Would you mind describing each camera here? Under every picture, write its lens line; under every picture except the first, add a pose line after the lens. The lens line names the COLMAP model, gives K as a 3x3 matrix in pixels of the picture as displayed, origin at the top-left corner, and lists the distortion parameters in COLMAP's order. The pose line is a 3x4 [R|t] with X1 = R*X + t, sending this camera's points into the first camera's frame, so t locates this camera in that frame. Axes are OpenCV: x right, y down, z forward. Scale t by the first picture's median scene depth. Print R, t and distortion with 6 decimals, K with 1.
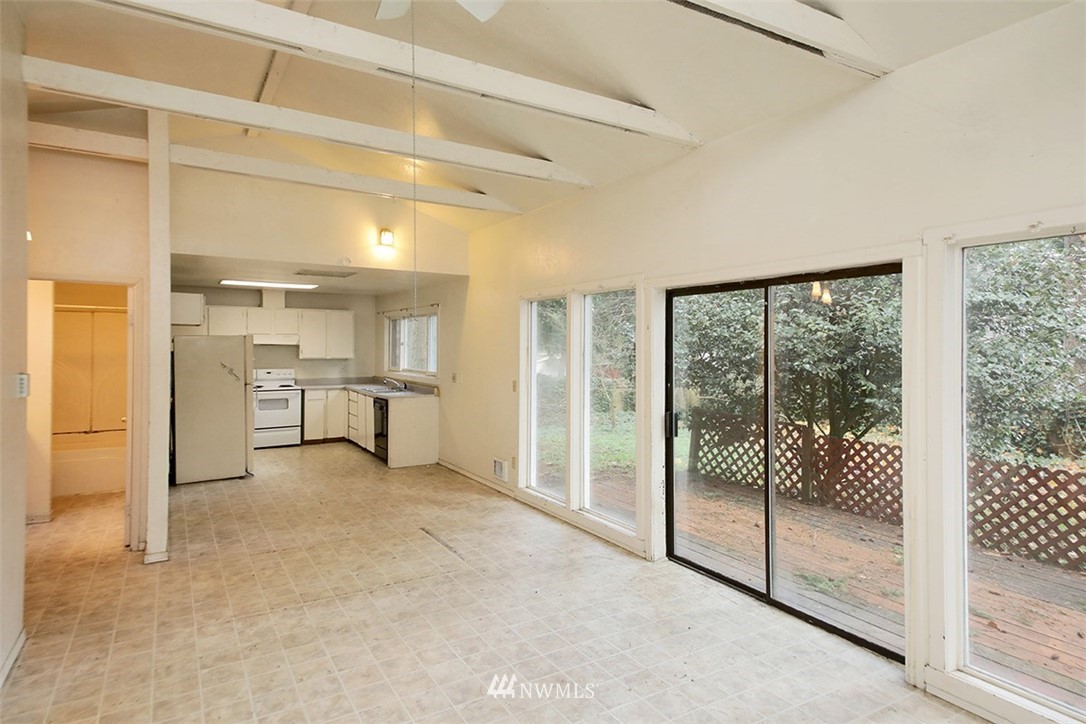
lens RADIAL K [[613.9, 0, 531.2], [0, 613.9, 339.8], [0, 0, 1]] dist [0.004254, 0.000565]
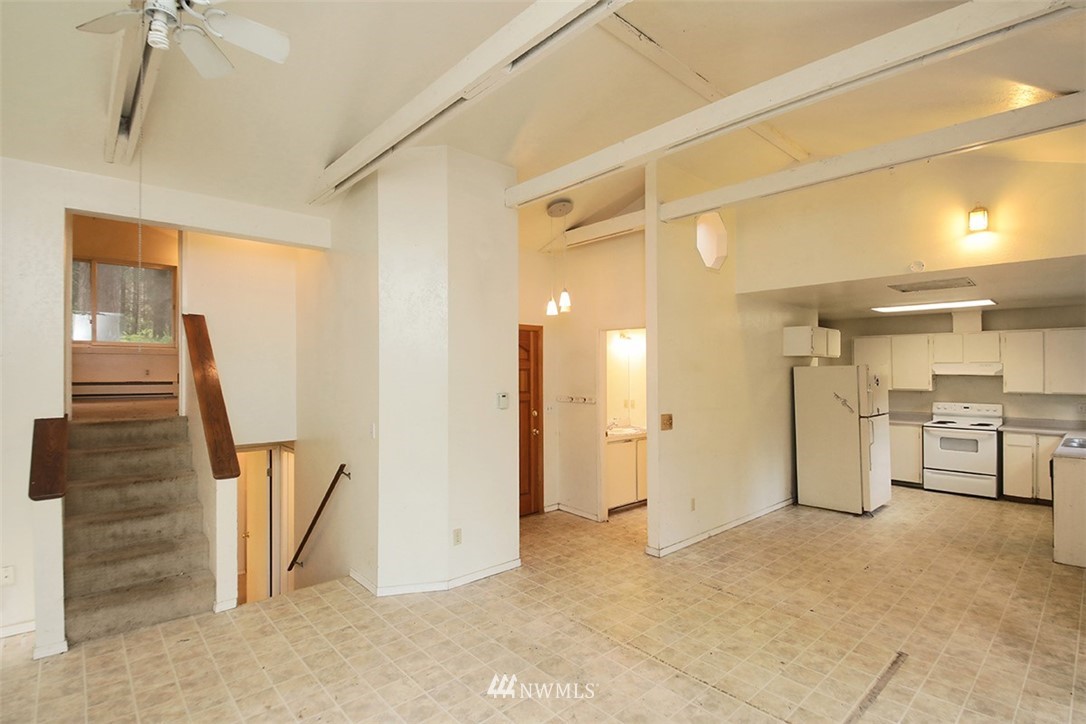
lens RADIAL K [[505.1, 0, 539.1], [0, 505.1, 367.4], [0, 0, 1]] dist [0.025672, -0.030450]
pose [[0.209747, -0.007213, -0.977729, 0.272920], [0.004610, 0.999969, -0.006388, -0.001639], [0.977745, -0.003168, 0.209773, 0.494457]]
